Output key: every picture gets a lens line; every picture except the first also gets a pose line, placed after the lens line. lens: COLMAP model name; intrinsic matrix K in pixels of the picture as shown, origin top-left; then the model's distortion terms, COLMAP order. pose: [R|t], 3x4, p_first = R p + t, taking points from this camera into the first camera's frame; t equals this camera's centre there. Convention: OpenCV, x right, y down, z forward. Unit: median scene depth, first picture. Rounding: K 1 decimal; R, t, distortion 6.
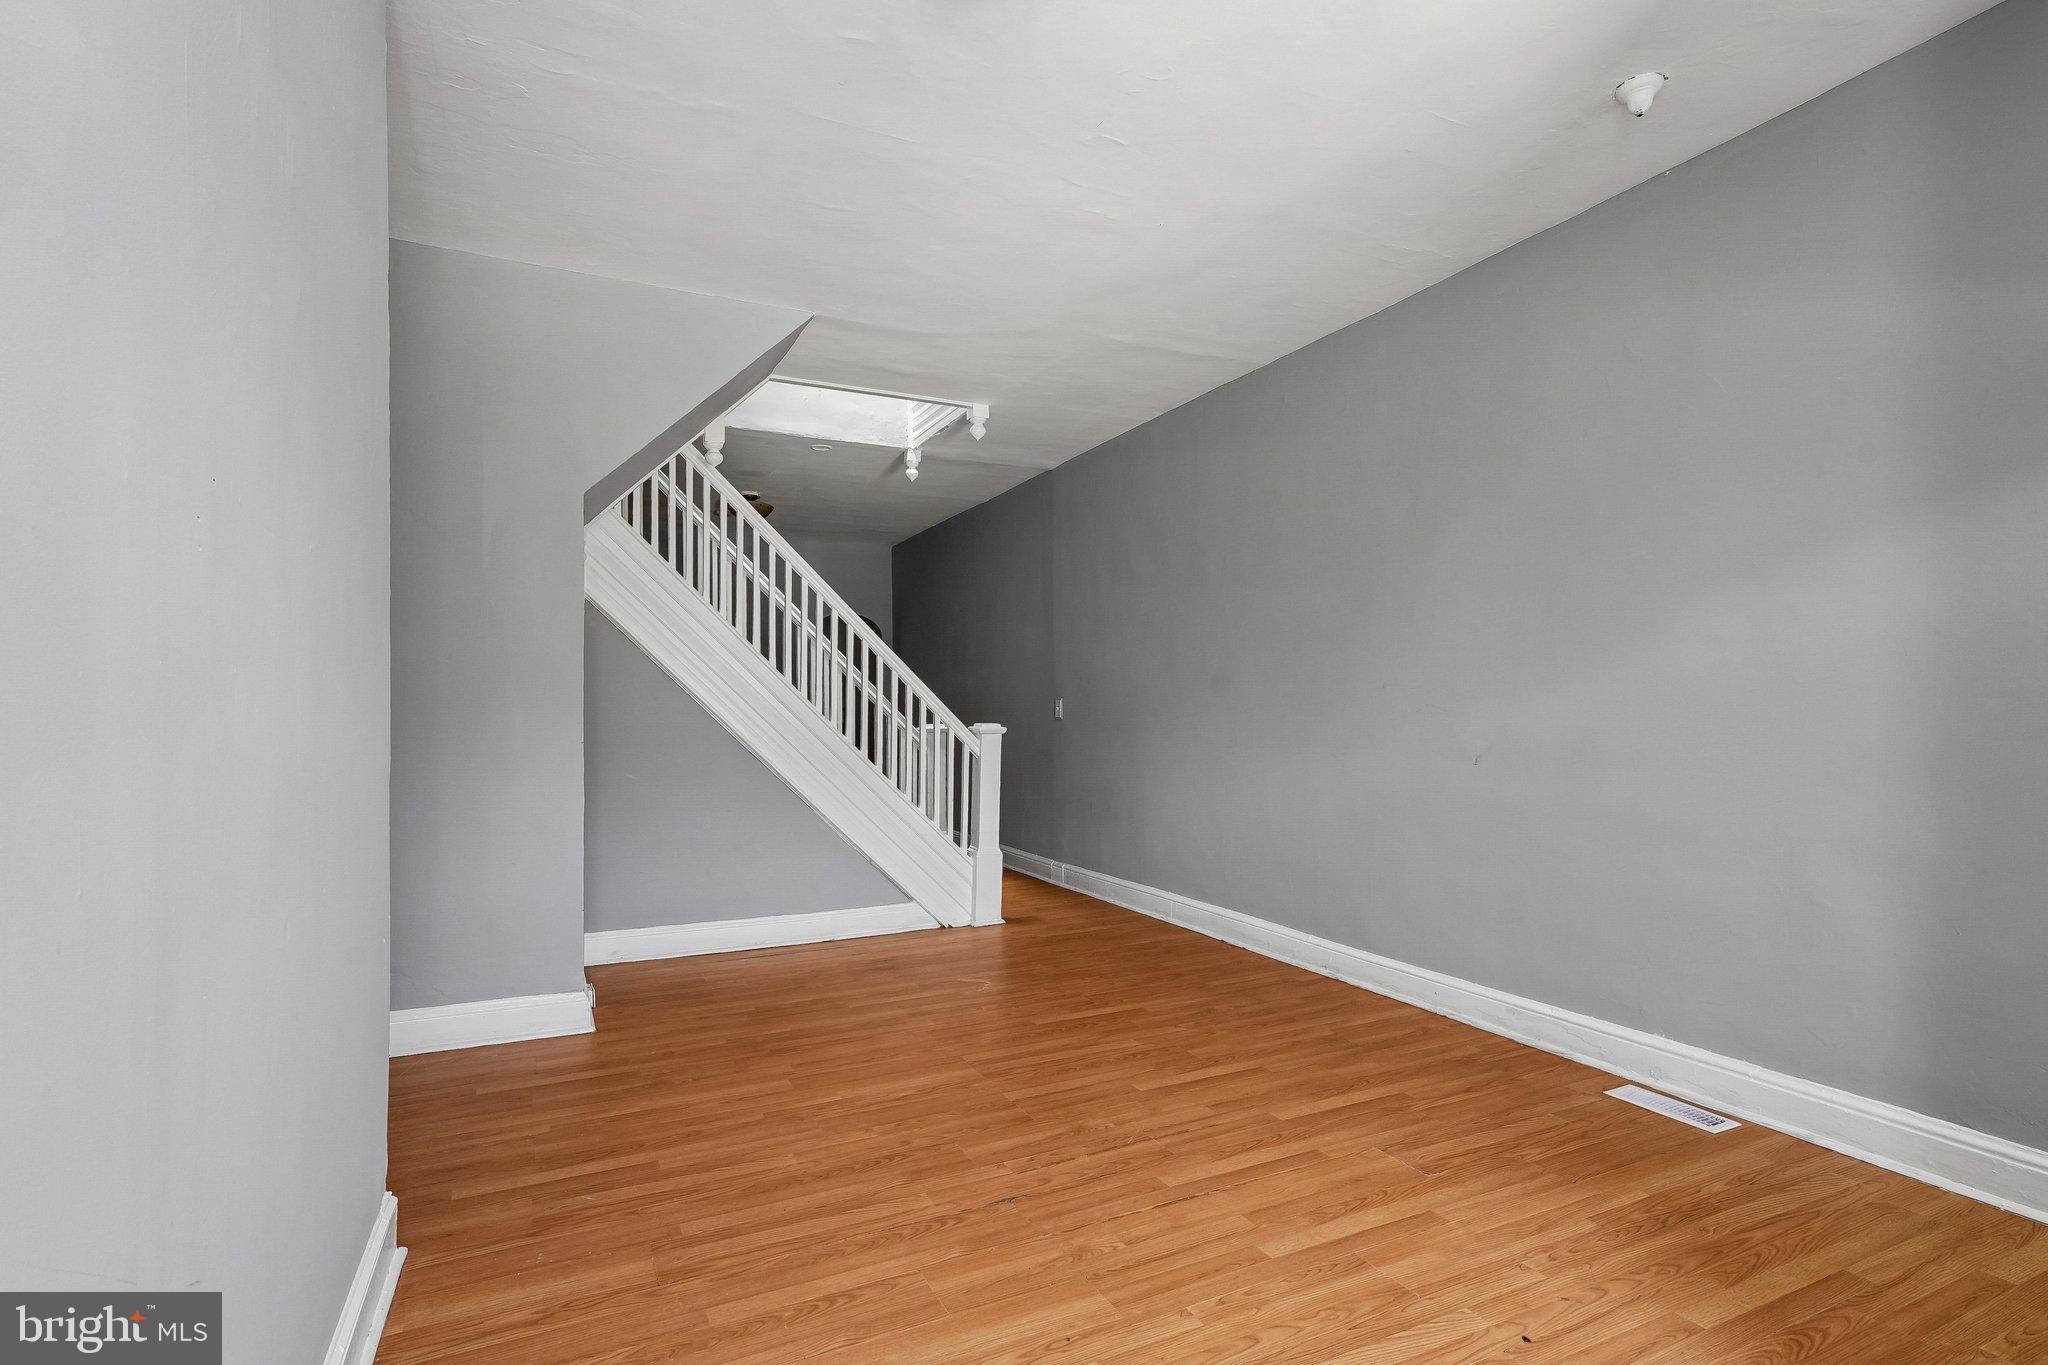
lens RADIAL K [[976.1, 0, 991.1], [0, 976.1, 682.8], [0, 0, 1]] dist [0.014989, 0.000264]
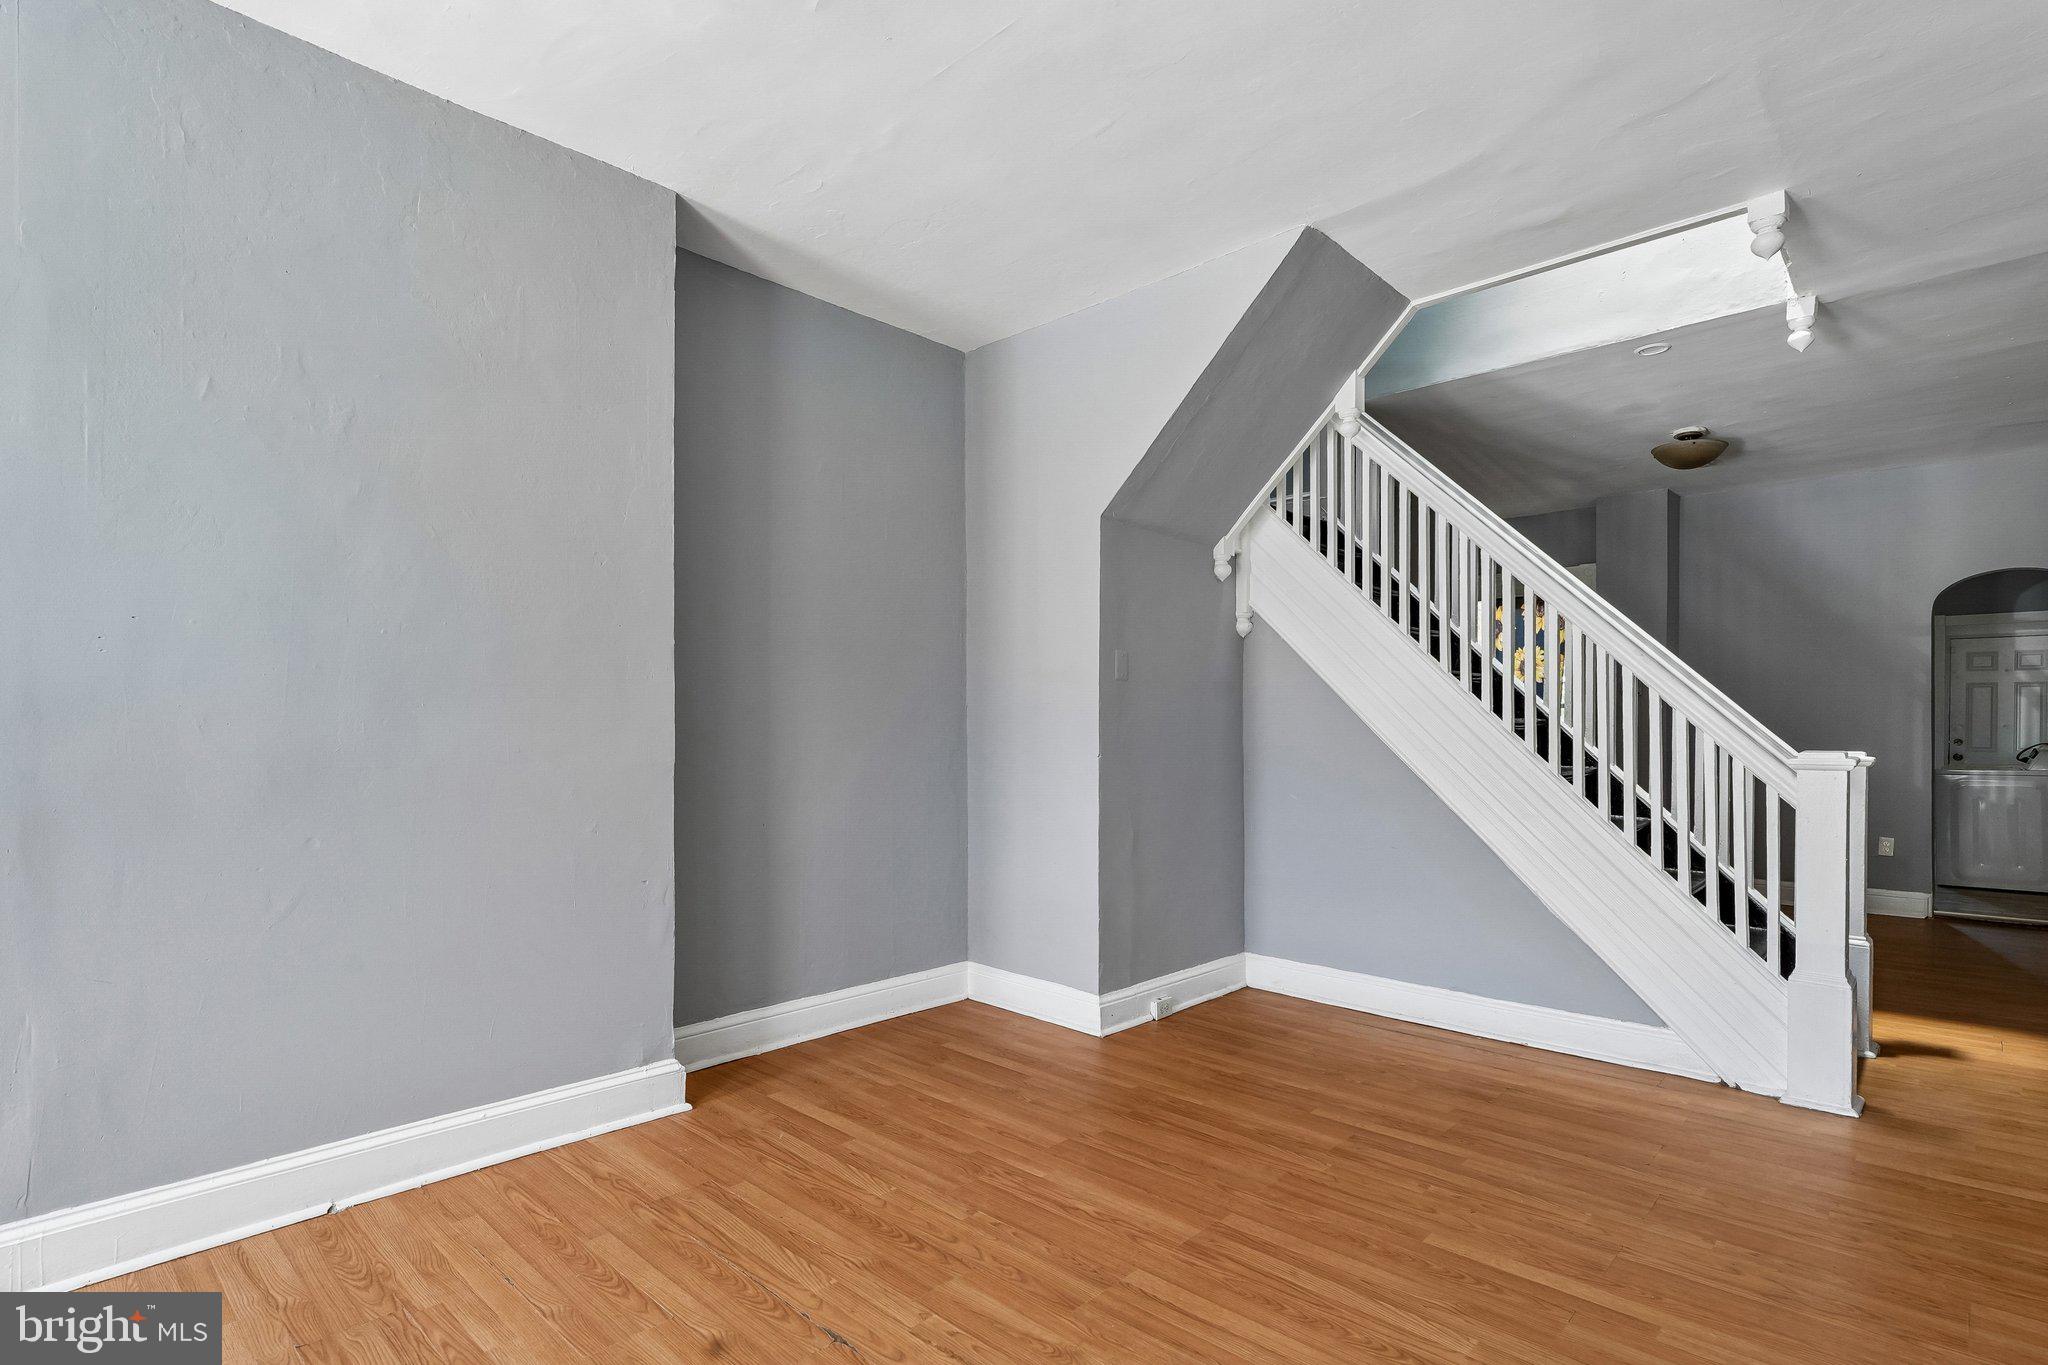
lens RADIAL K [[990.2, 0, 1027.3], [0, 990.2, 705.3], [0, 0, 1]] dist [0.003367, 0.000237]
pose [[0.376035, -0.014850, -0.926486, 0.592926], [0.021716, 0.999738, -0.007211, 0.015891], [0.926351, -0.017408, 0.376259, 0.607143]]
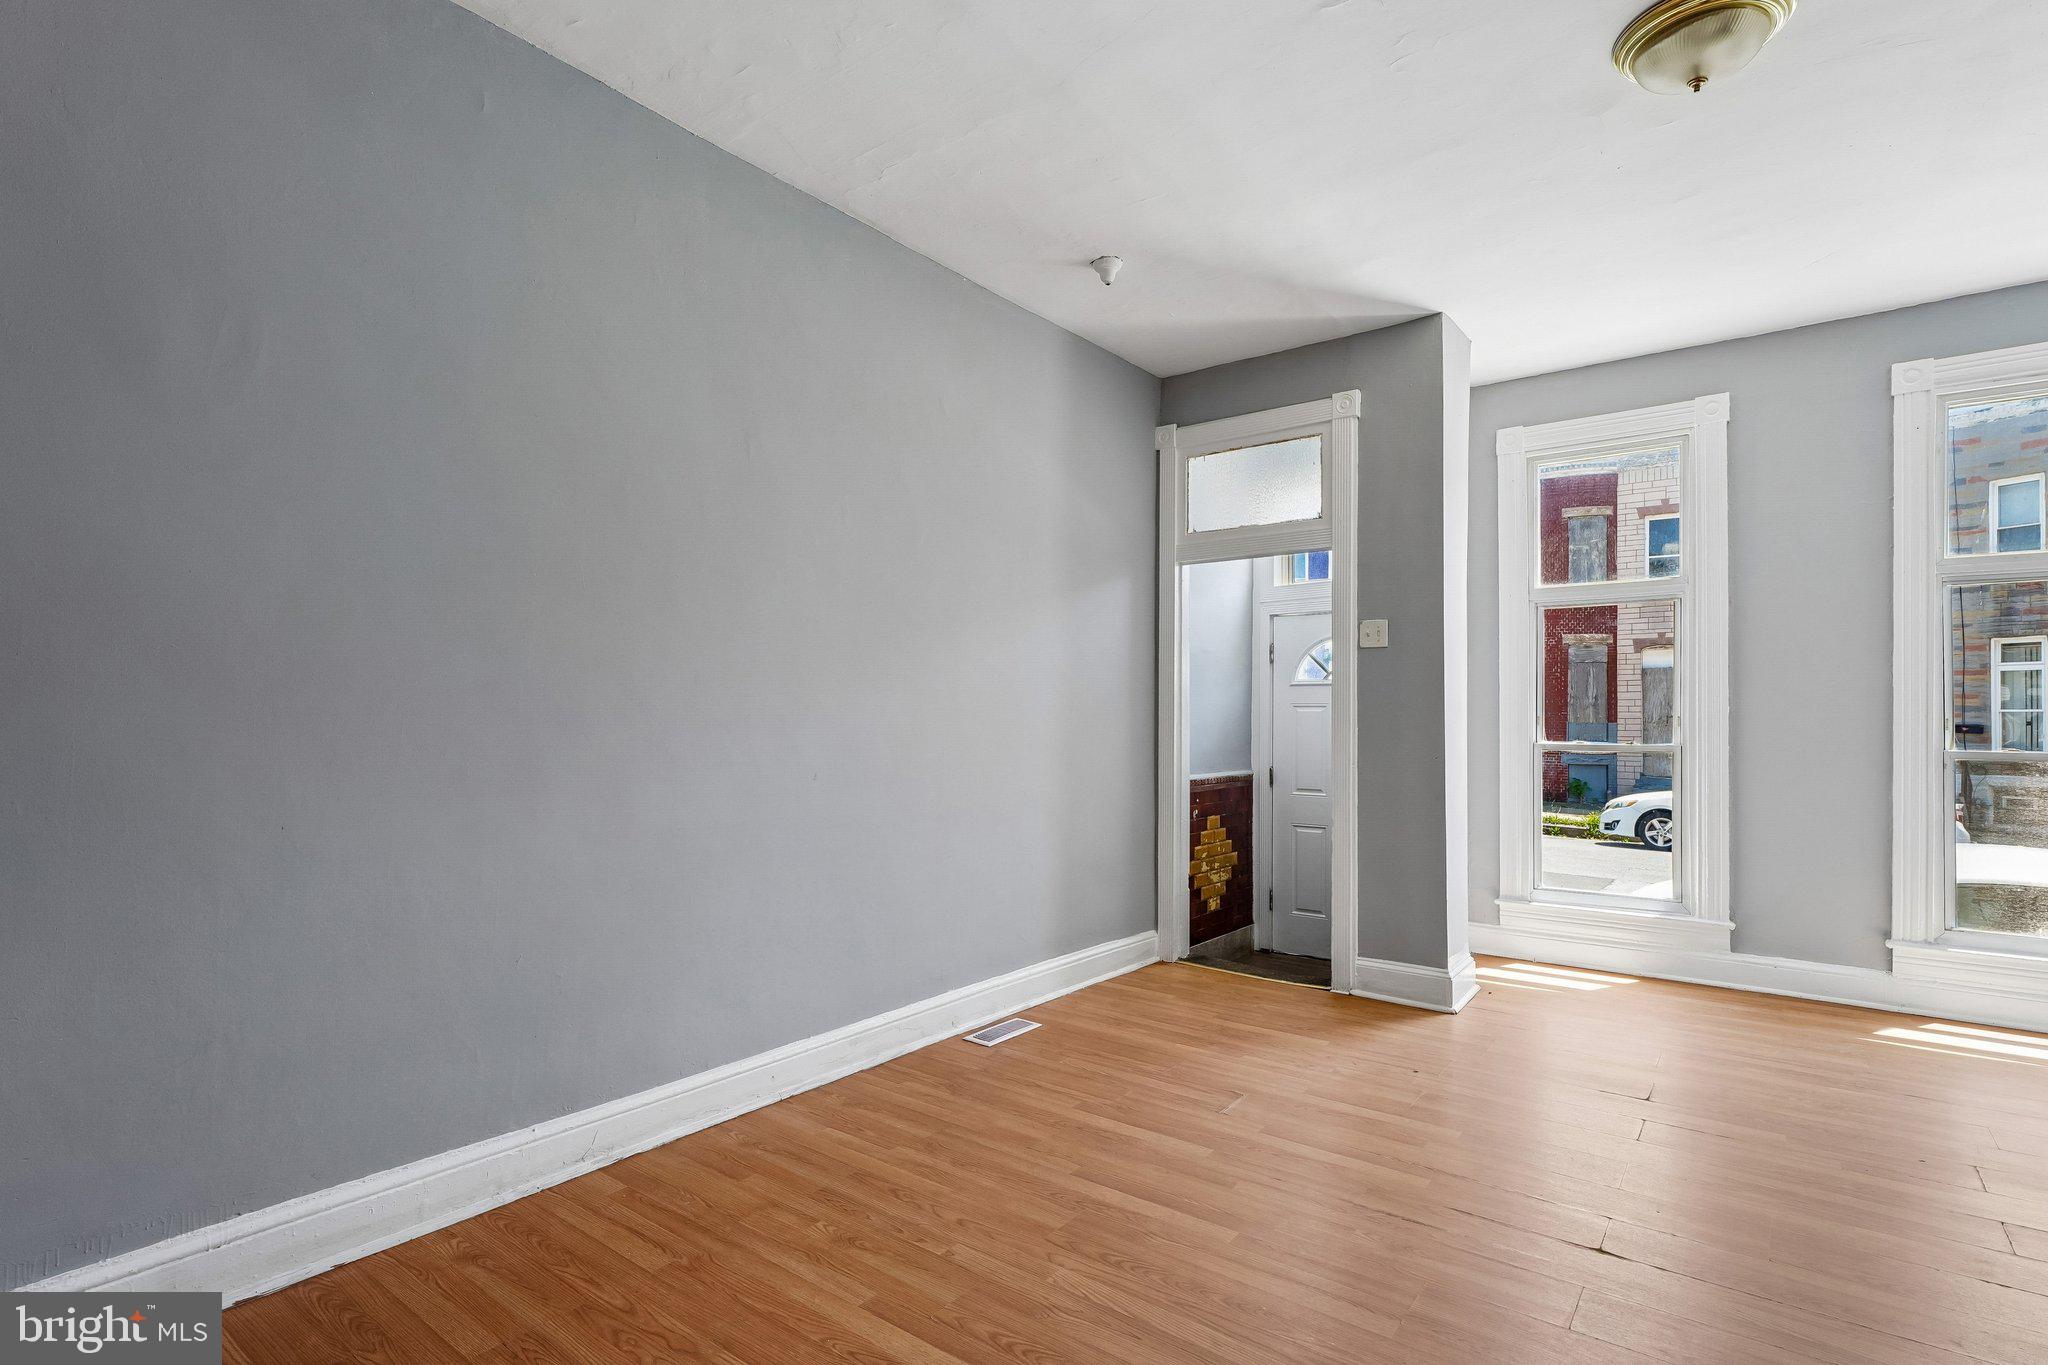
lens RADIAL K [[1001.1, 0, 1021.2], [0, 1001.1, 692.3], [0, 0, 1]] dist [-0.000601, -0.000158]
pose [[-0.465370, 0.027257, 0.884697, -0.407313], [-0.023180, 0.998808, -0.042966, 0.044179], [-0.884813, -0.040502, -0.464183, 1.380827]]
